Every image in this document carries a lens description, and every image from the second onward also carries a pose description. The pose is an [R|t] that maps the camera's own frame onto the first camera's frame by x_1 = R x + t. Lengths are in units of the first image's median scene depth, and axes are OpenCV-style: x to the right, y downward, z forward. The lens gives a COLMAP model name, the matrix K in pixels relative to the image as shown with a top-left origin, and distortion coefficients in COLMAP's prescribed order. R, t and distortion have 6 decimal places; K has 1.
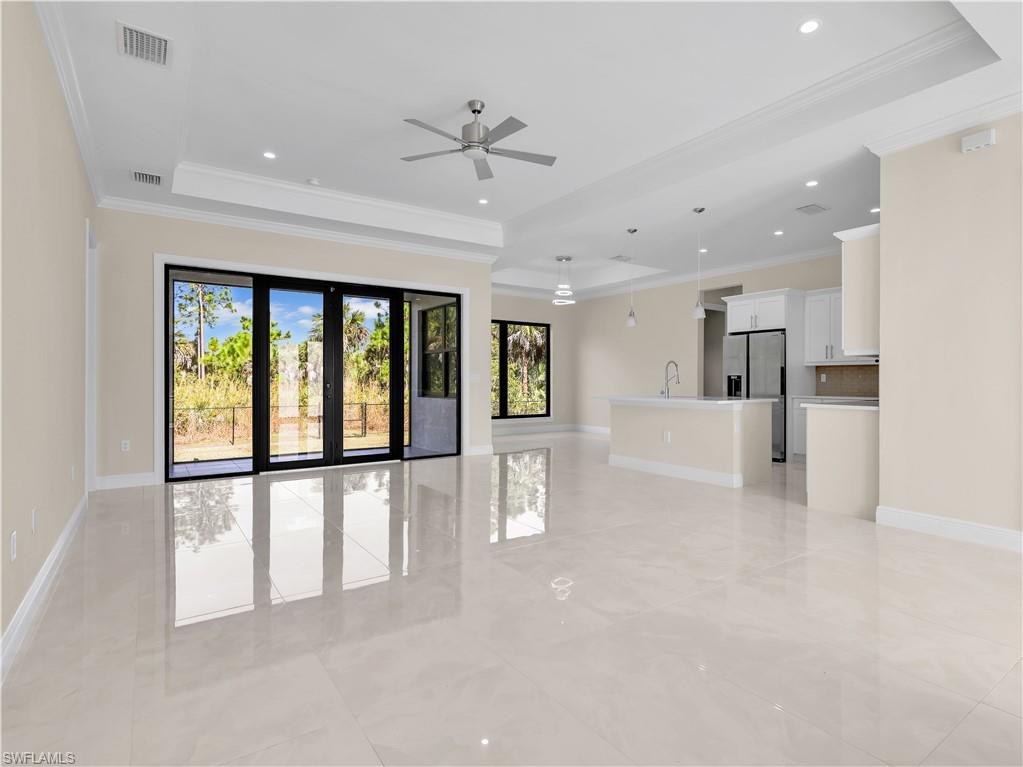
lens RADIAL K [[535.2, 0, 541.1], [0, 535.2, 377.8], [0, 0, 1]] dist [-0.003092, 0.000720]
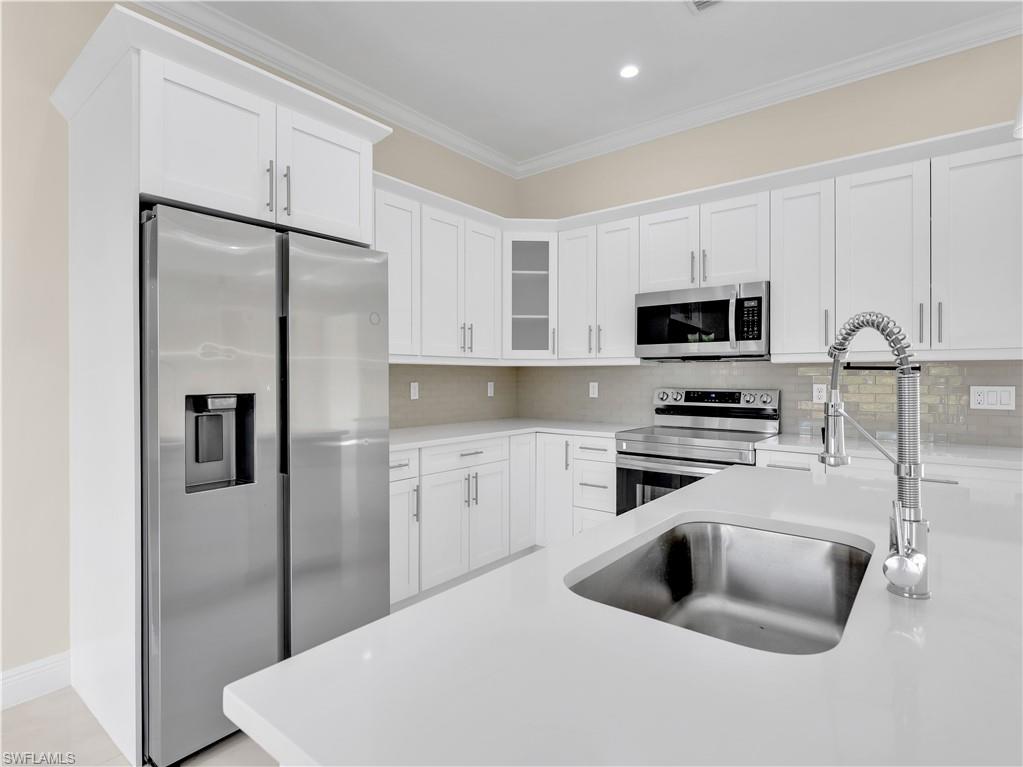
lens RADIAL K [[535.2, 0, 480.6], [0, 535.2, 378.1], [0, 0, 1]] dist [-0.003092, 0.000720]
pose [[-0.233328, -0.001068, 0.972397, 0.110912], [0.000317, 0.999999, 0.001175, -0.011057], [-0.972398, 0.000582, -0.233328, 0.911891]]
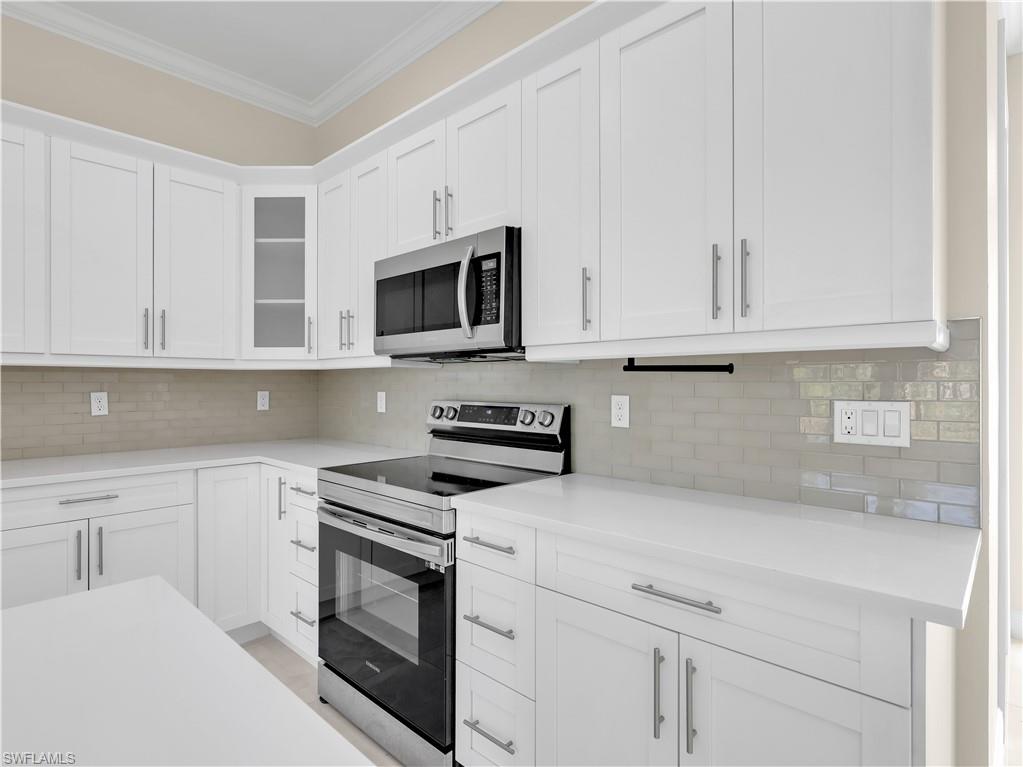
lens RADIAL K [[535.2, 0, 475.2], [0, 535.2, 382.4], [0, 0, 1]] dist [-0.003092, 0.000720]
pose [[-0.153337, 0.004150, 0.988165, 0.203313], [0.001413, 0.999991, -0.003981, -0.011171], [-0.988173, 0.000786, -0.153341, 0.685495]]
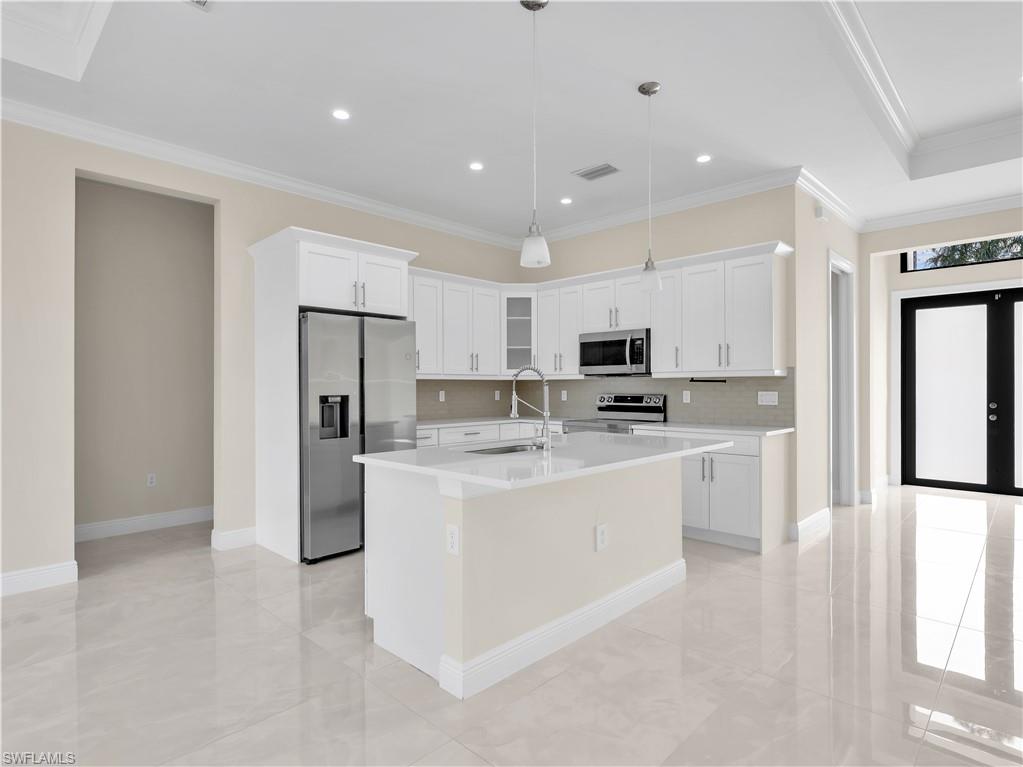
lens RADIAL K [[535.2, 0, 516.5], [0, 535.2, 387.0], [0, 0, 1]] dist [-0.003092, 0.000720]
pose [[-0.173850, 0.002374, 0.984769, -0.148261], [0.003599, 0.999992, -0.001775, -0.010231], [-0.984765, 0.003235, -0.173858, 0.887067]]
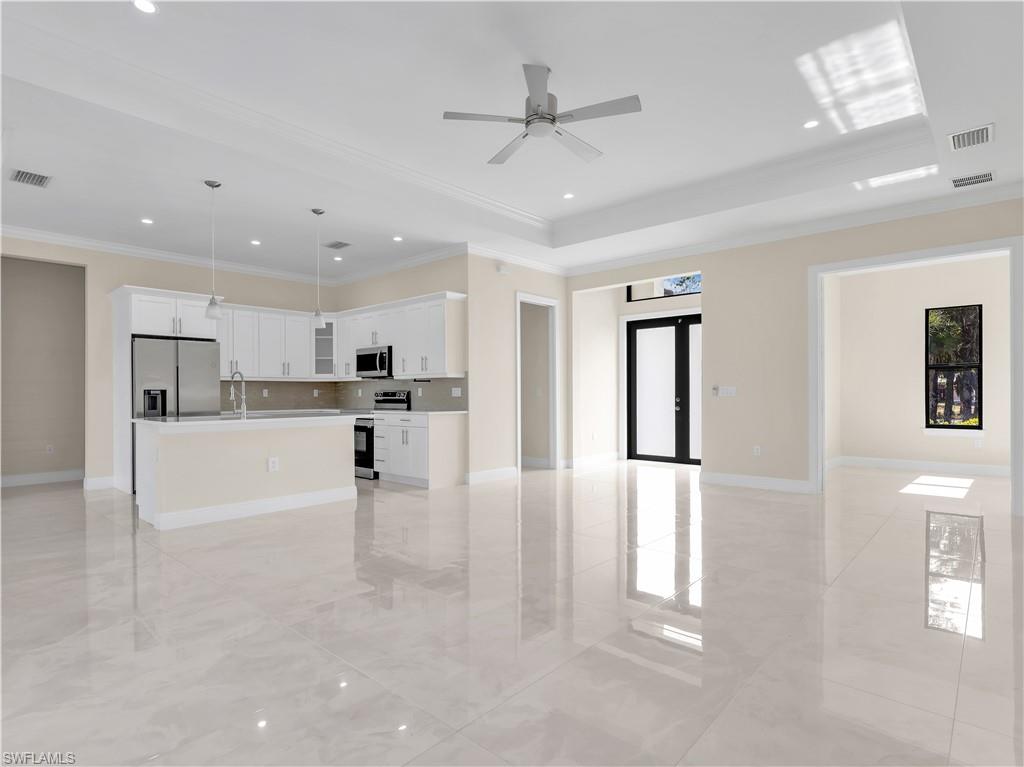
lens RADIAL K [[535.7, 0, 492.5], [0, 535.7, 392.8], [0, 0, 1]] dist [-0.003092, 0.000720]
pose [[-0.189332, 0.003002, 0.981908, -0.488857], [0.005451, 0.999983, -0.002006, 0.004202], [-0.981898, 0.004973, -0.189346, 0.637236]]
